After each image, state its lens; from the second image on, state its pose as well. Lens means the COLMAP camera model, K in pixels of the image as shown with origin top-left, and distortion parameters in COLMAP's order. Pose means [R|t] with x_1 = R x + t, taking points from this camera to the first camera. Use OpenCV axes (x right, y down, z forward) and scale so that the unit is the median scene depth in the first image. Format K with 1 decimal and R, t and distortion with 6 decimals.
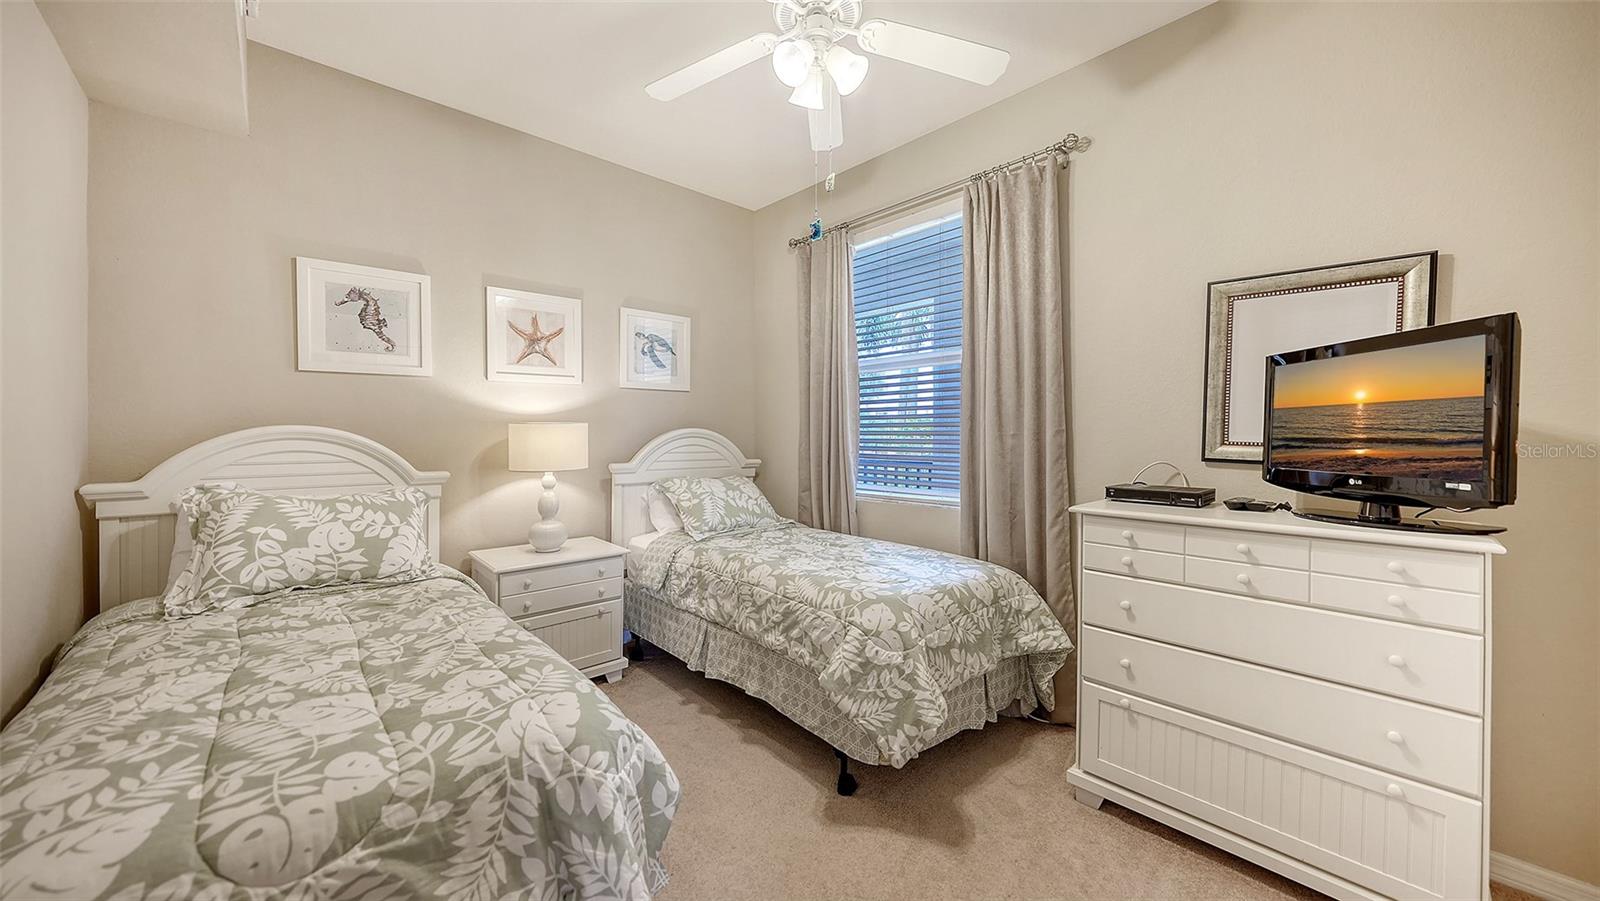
lens RADIAL K [[563.8, 0, 792.9], [0, 563.8, 436.9], [0, 0, 1]] dist [-0.000702, -0.000260]
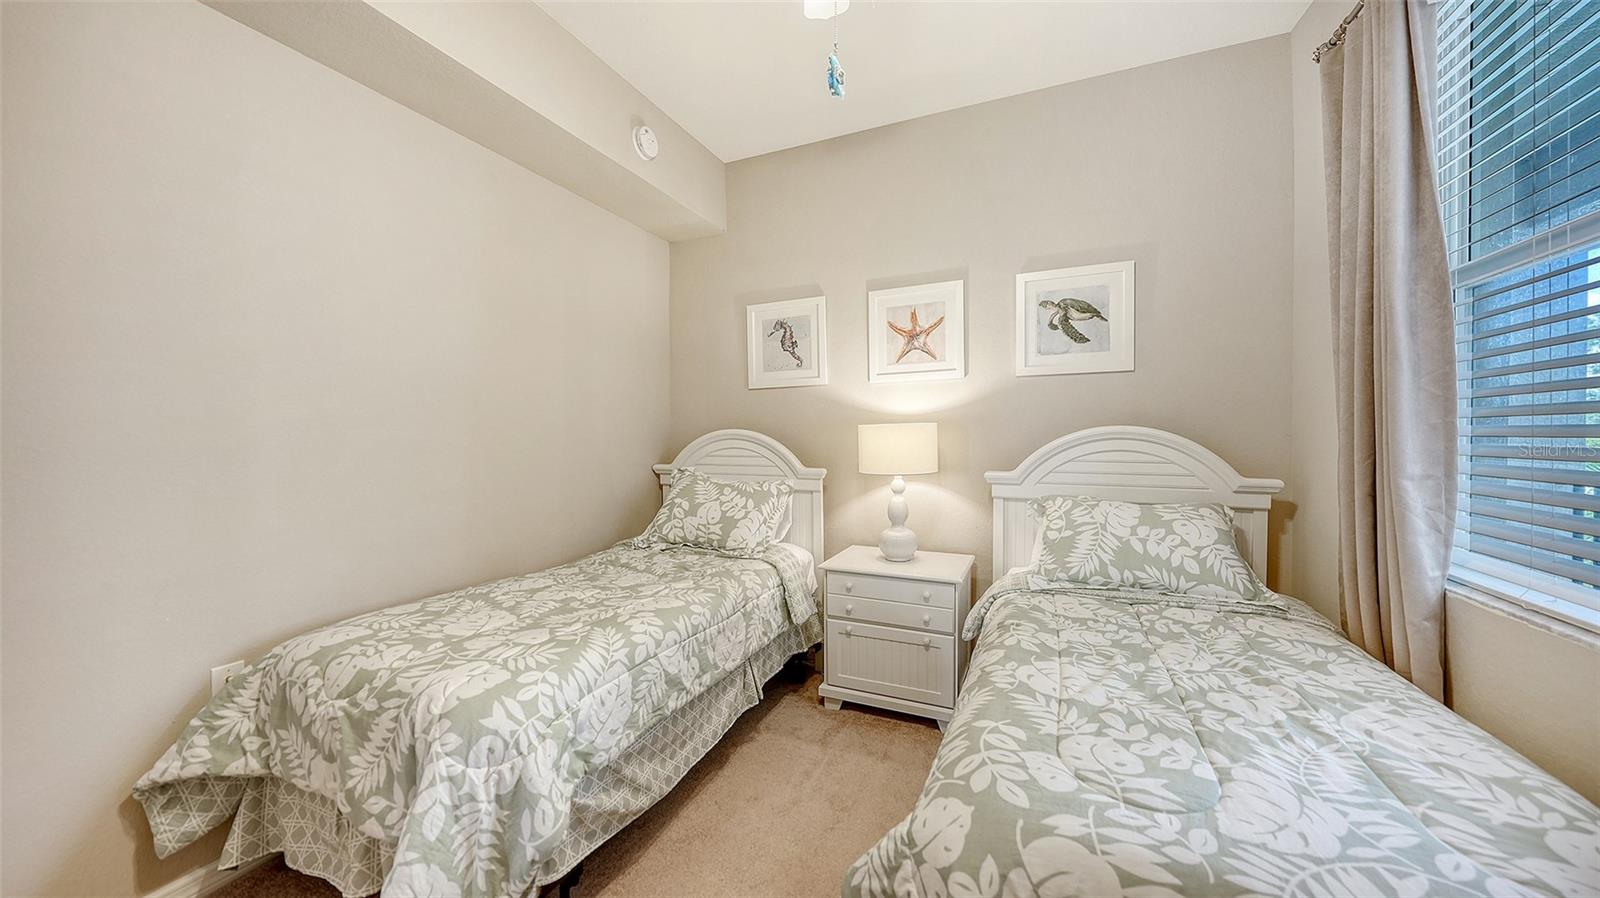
lens RADIAL K [[563.8, 0, 792.9], [0, 563.8, 435.4], [0, 0, 1]] dist [-0.000702, -0.000260]
pose [[0.386551, 0.000598, -0.922268, 0.425191], [-0.000598, 1.000000, 0.000398, -0.005607], [0.922268, 0.000398, 0.386551, 0.559570]]
